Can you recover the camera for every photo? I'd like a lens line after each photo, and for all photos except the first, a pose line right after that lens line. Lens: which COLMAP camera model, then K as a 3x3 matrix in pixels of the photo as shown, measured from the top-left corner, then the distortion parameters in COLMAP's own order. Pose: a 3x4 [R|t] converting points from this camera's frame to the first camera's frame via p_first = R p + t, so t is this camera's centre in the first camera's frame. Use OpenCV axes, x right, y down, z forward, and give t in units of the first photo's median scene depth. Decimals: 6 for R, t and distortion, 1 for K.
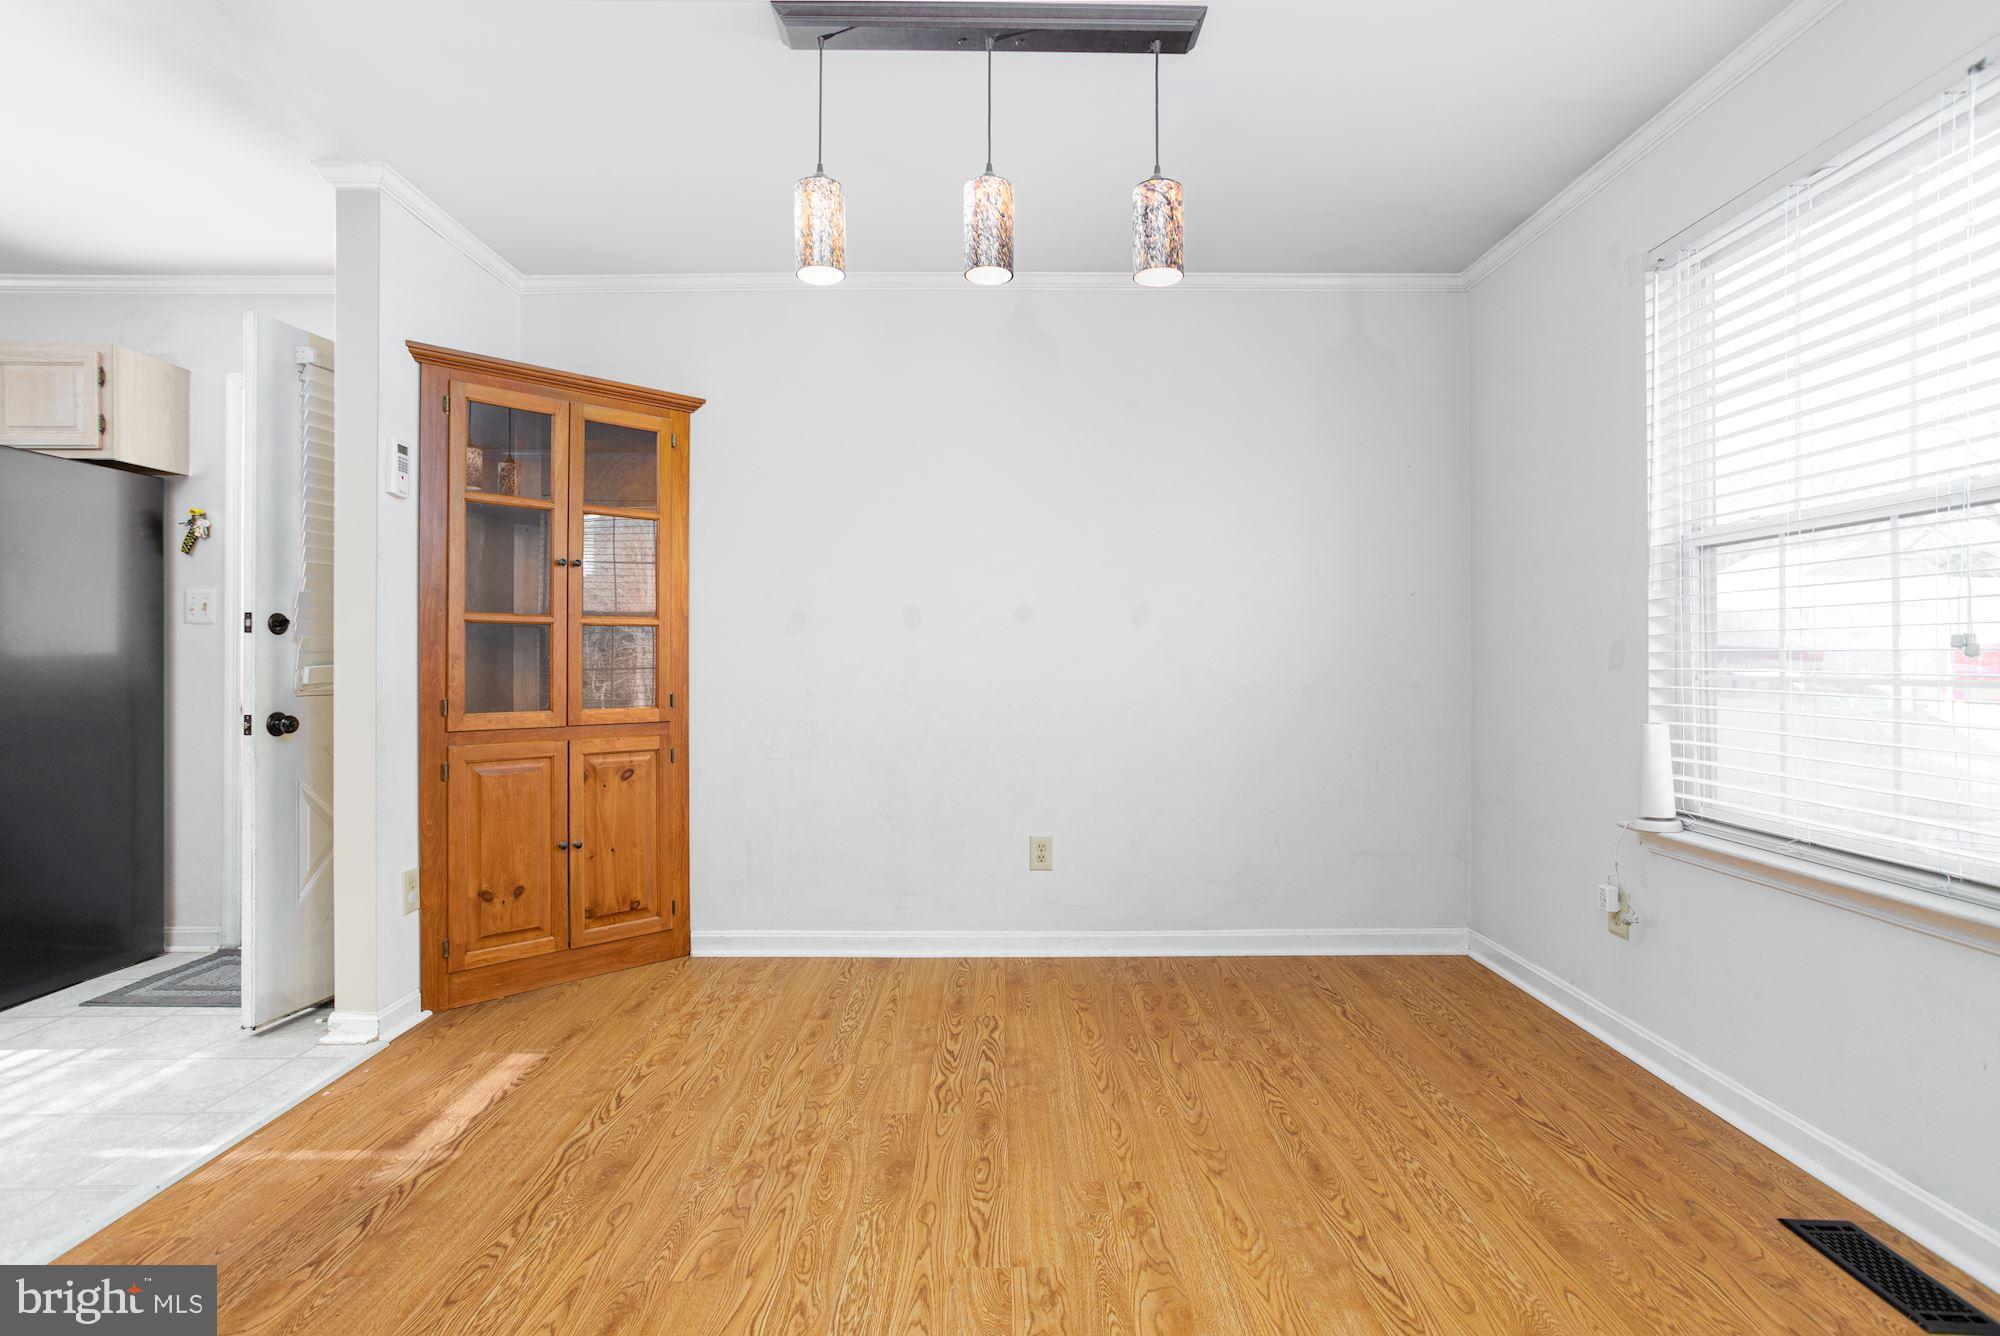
lens RADIAL K [[962.1, 0, 1000.7], [0, 962.1, 655.9], [0, 0, 1]] dist [-0.056325, 0.036543]
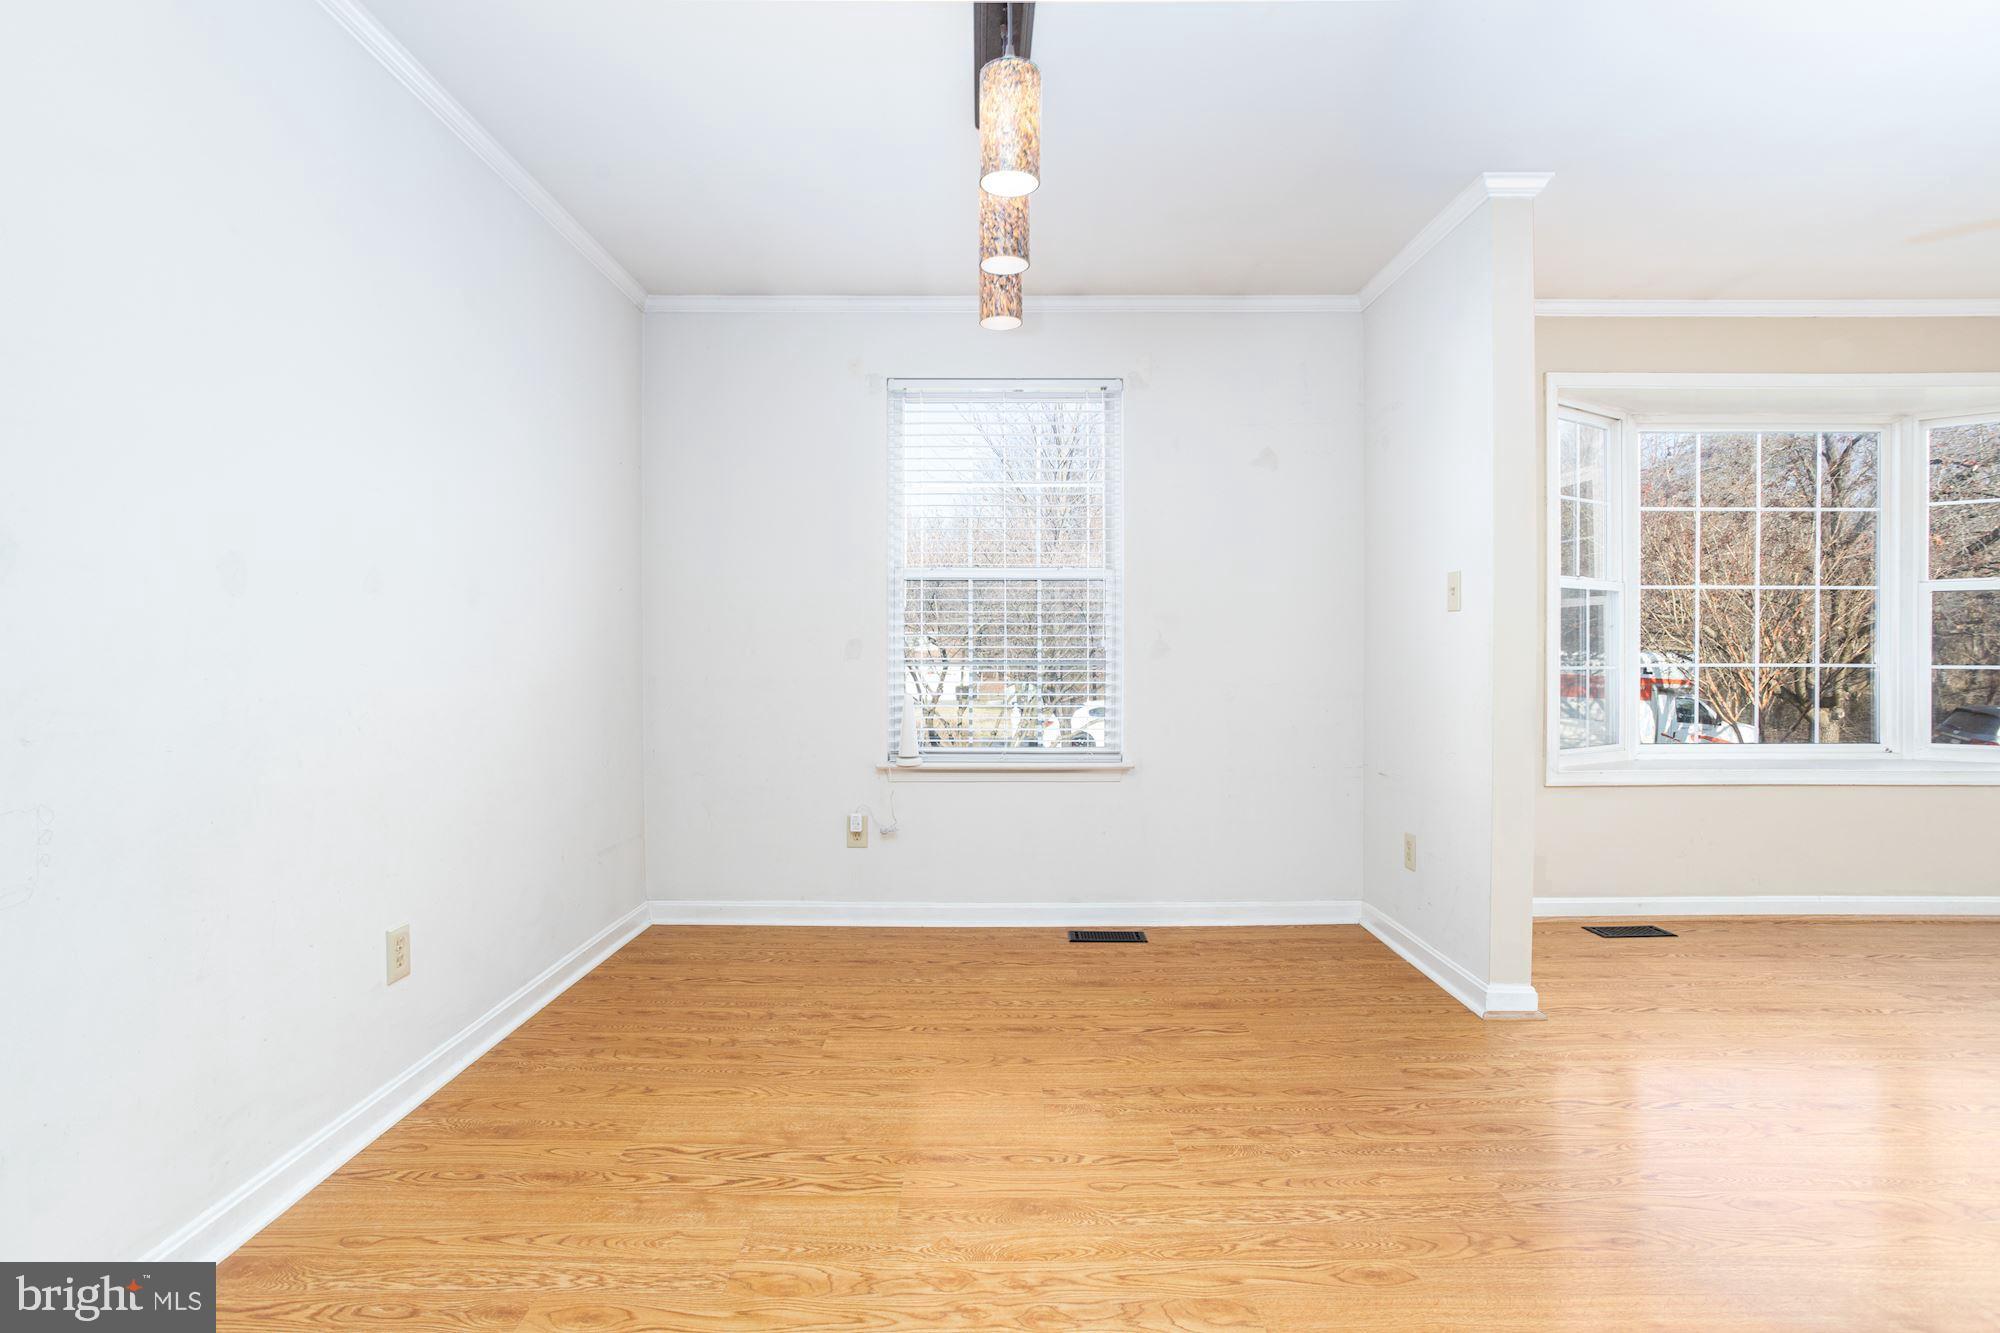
lens RADIAL K [[962.1, 0, 1000.7], [0, 962.1, 654.4], [0, 0, 1]] dist [-0.056325, 0.036543]
pose [[-0.001284, -0.002954, 0.999995, -0.803962], [-0.002816, 0.999992, 0.002951, 0.001866], [-0.999995, -0.002812, -0.001293, 0.807901]]
